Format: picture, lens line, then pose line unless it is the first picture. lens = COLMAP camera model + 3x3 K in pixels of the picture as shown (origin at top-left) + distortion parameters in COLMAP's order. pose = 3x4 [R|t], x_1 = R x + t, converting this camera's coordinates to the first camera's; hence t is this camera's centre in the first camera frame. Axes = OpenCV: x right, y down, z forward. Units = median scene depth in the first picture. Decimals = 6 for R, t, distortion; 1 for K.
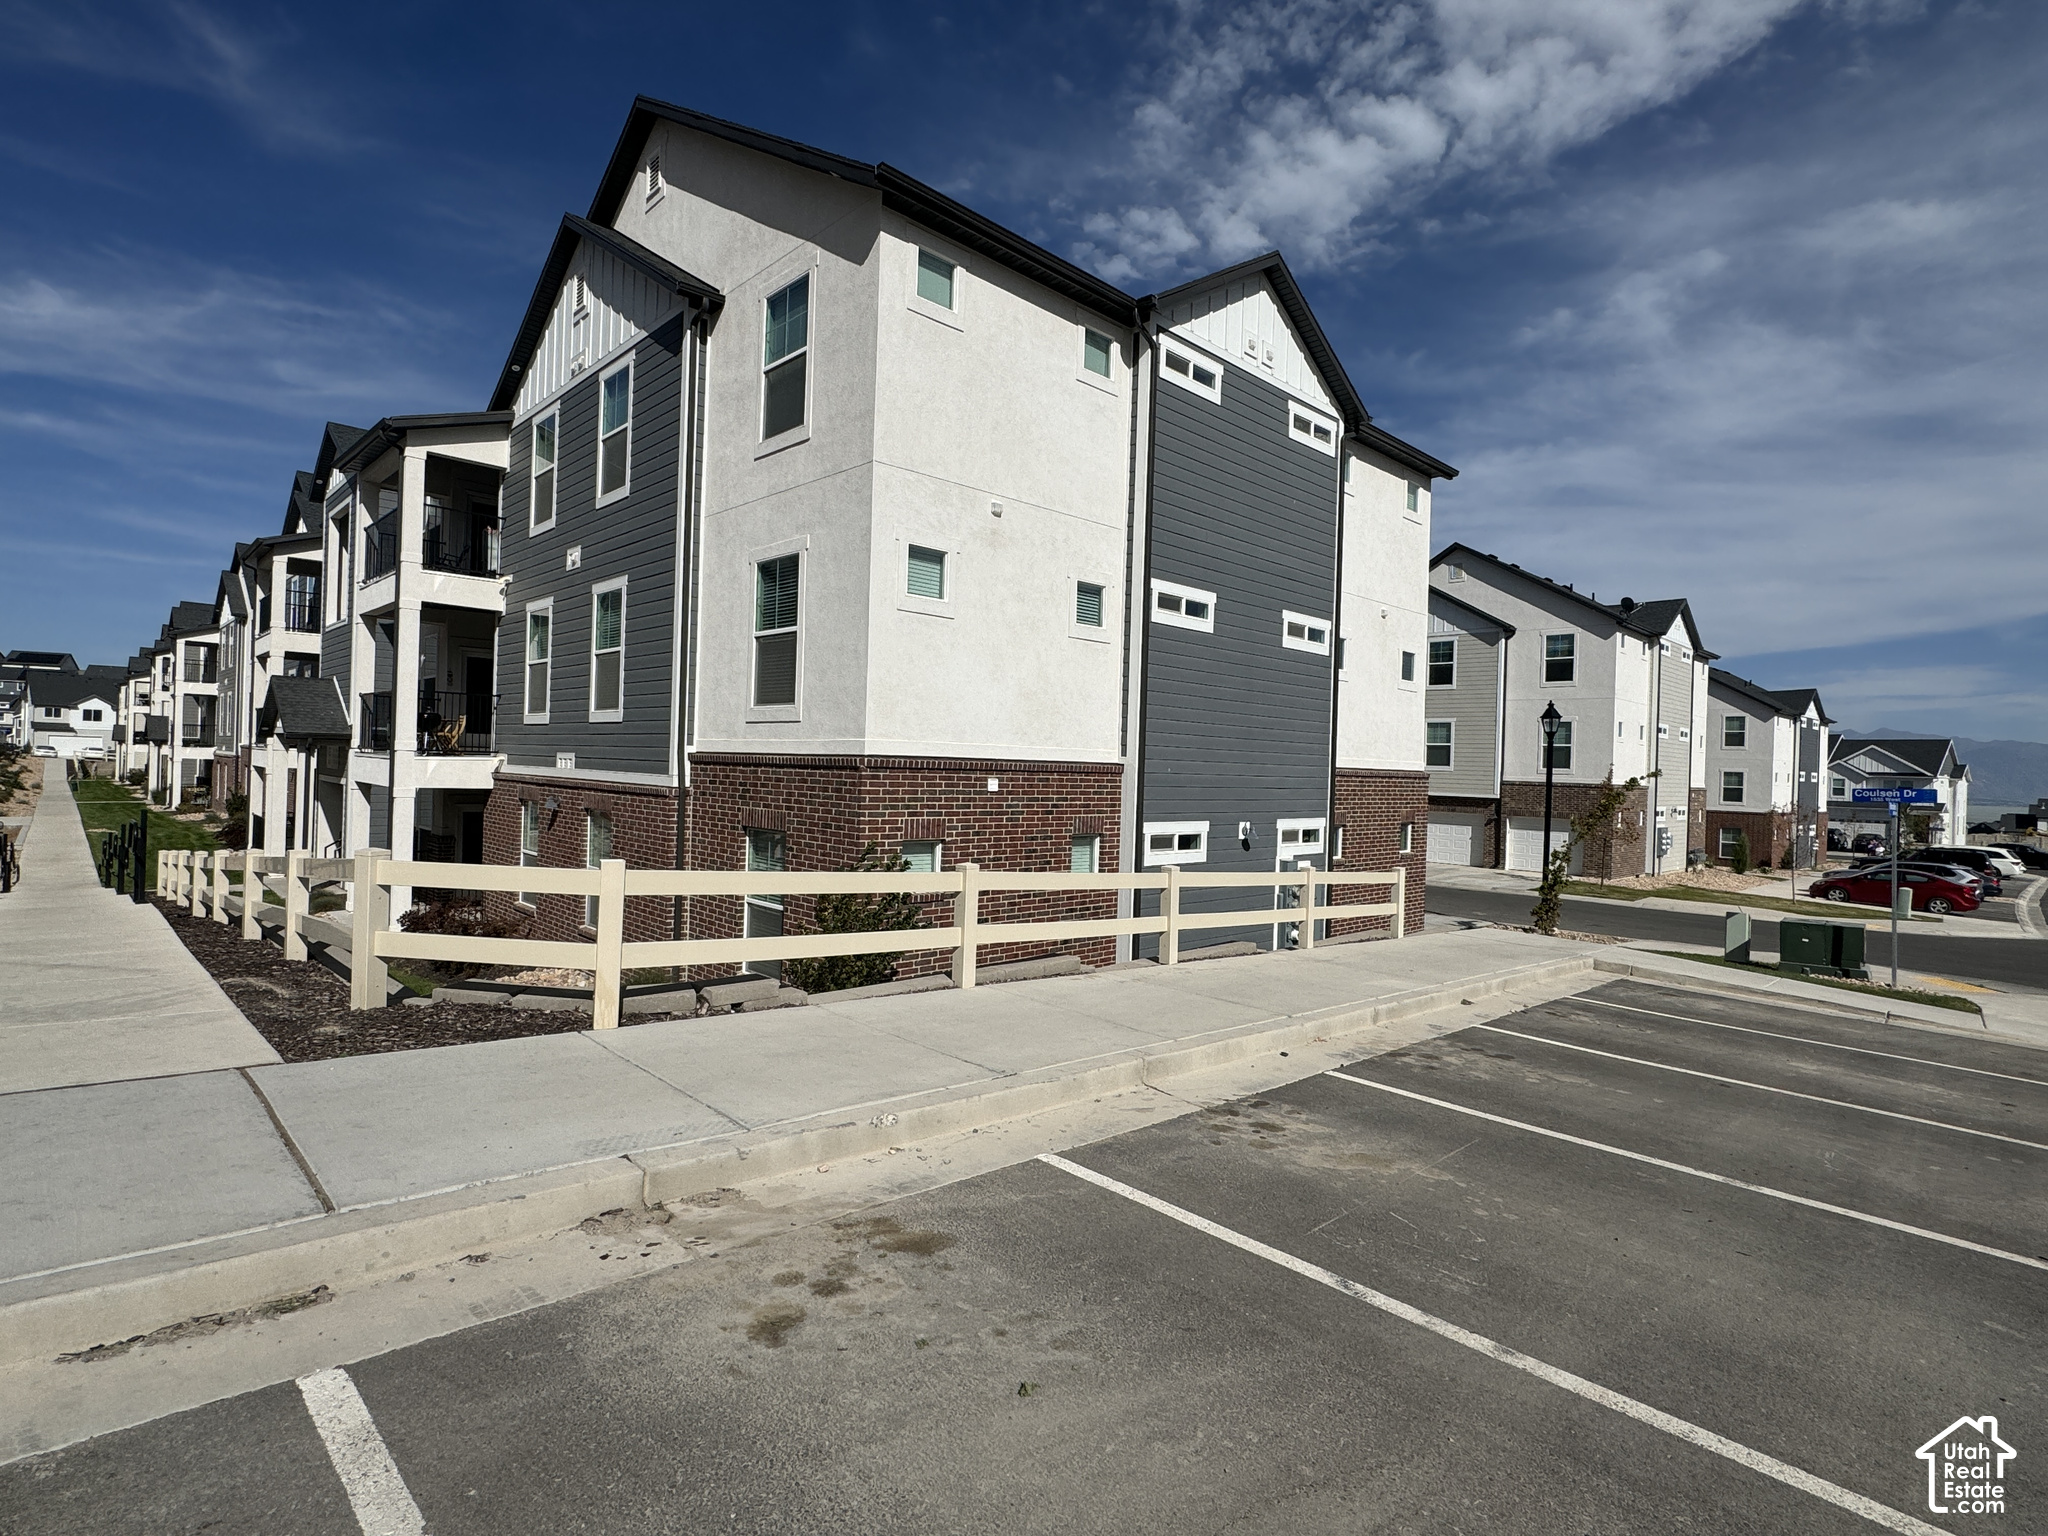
lens RADIAL K [[1035.1, 0, 1025.7], [0, 1035.1, 768.7], [0, 0, 1]] dist [0.006754, 0.001310]
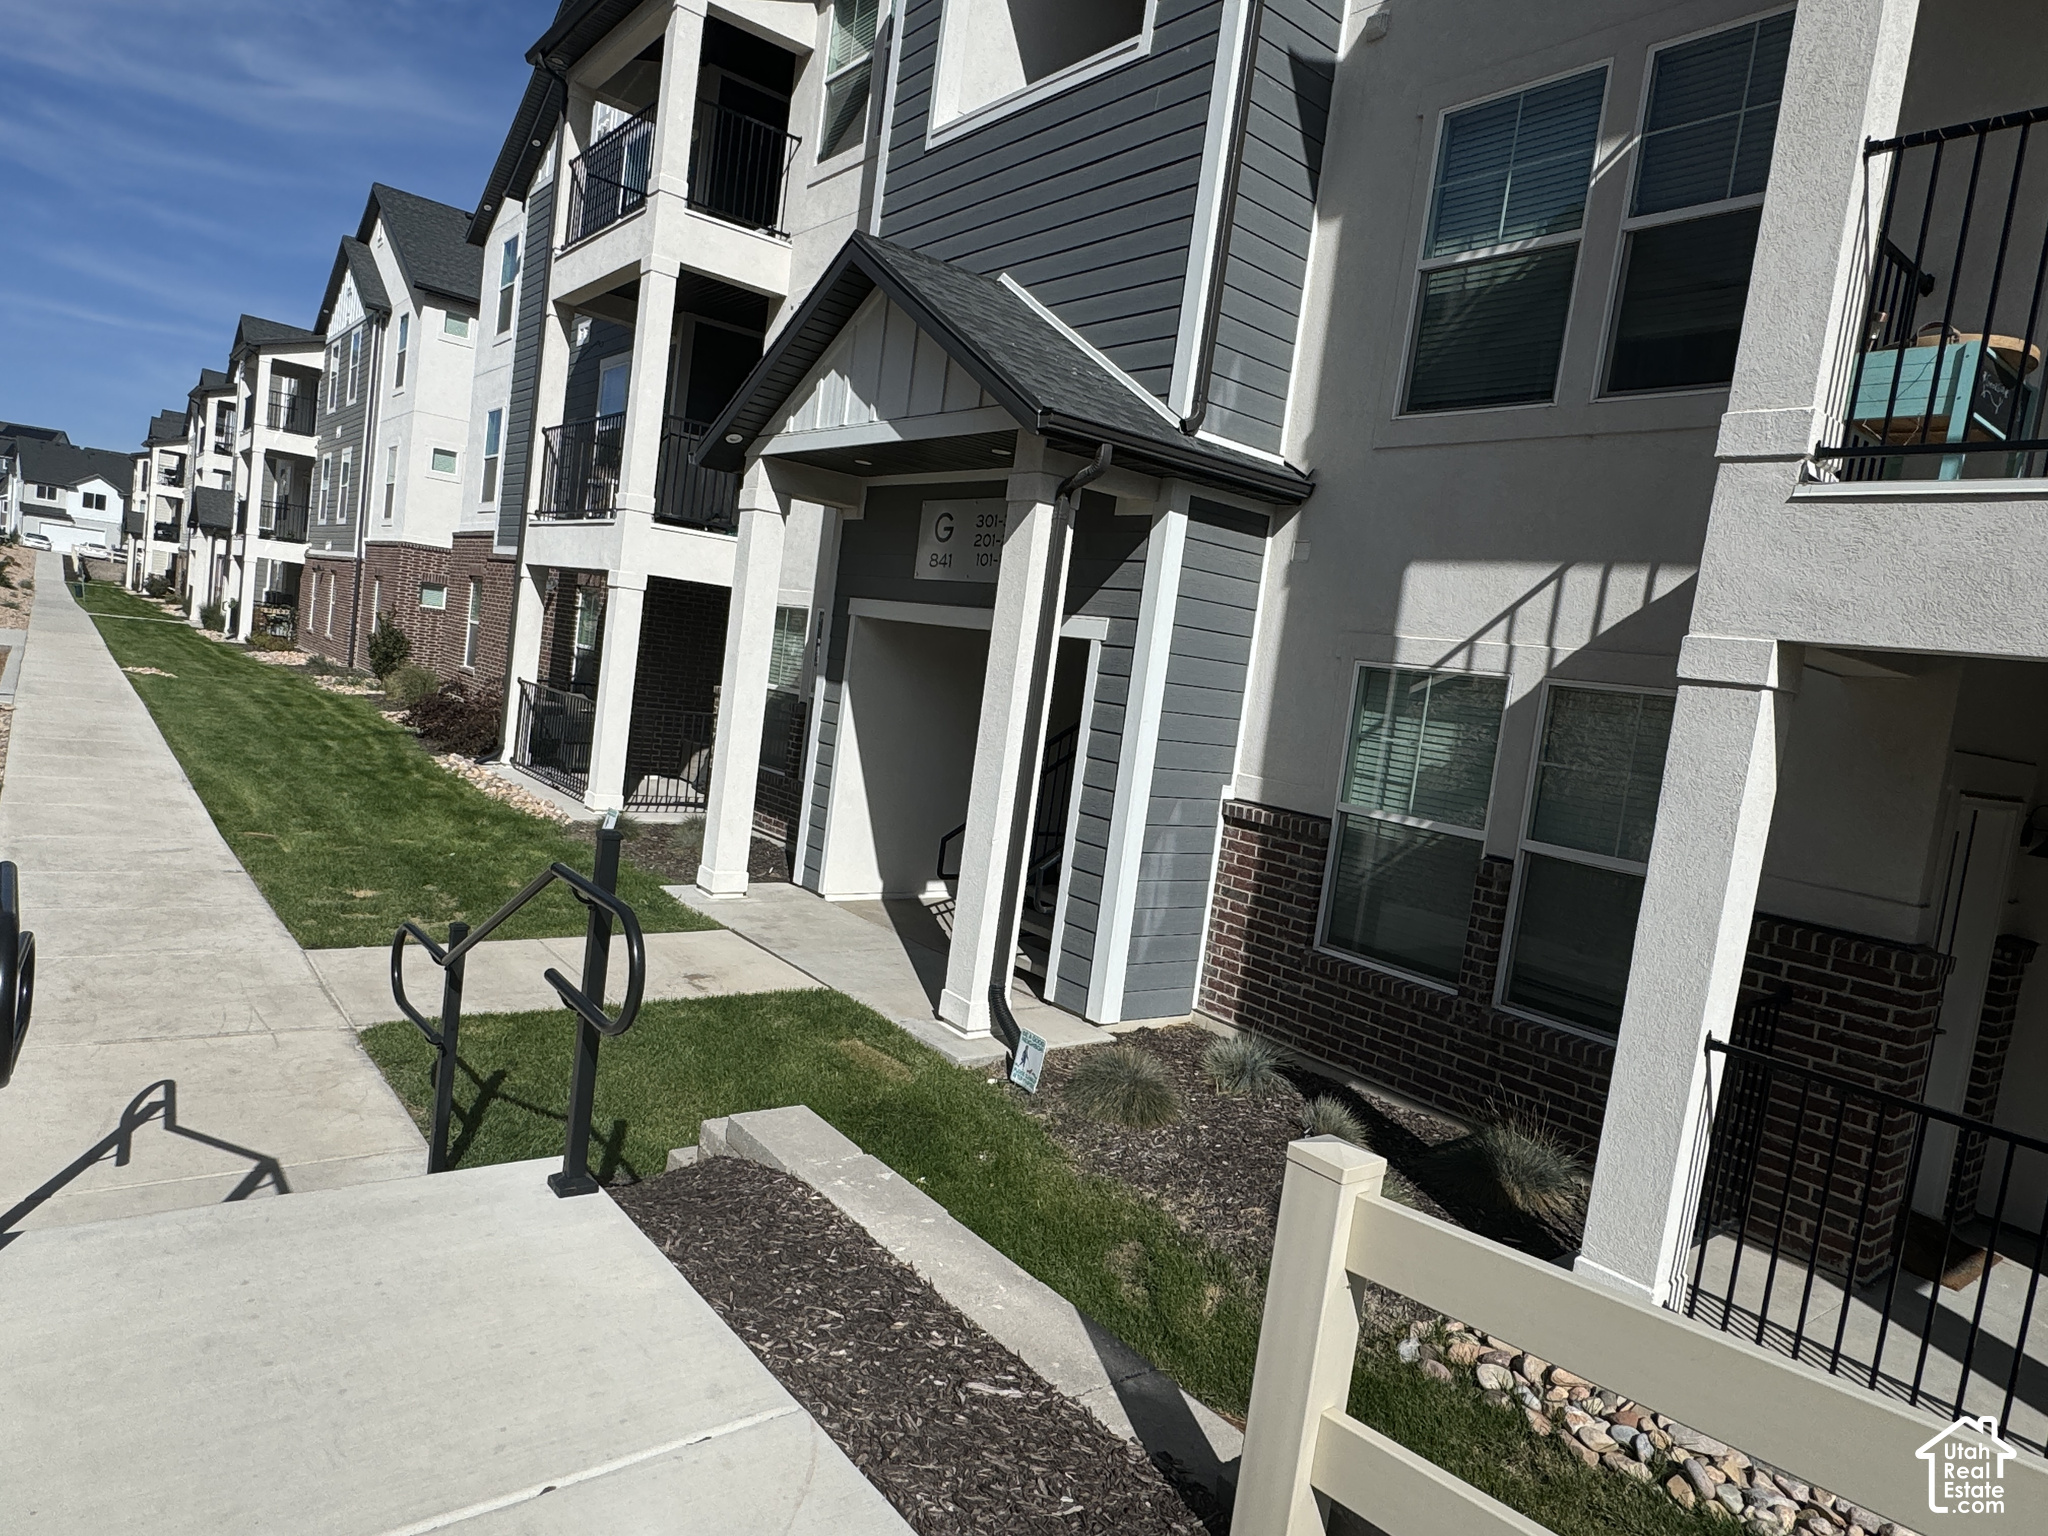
lens RADIAL K [[1237.2, 0, 1023.0], [0, 1237.2, 769.9], [0, 0, 1]] dist [-0.006333, -0.001830]
pose [[0.993421, 0.089175, -0.071845, 0.818671], [-0.082348, 0.992259, 0.092952, 0.068769], [0.079578, -0.086424, 0.993075, -0.928791]]
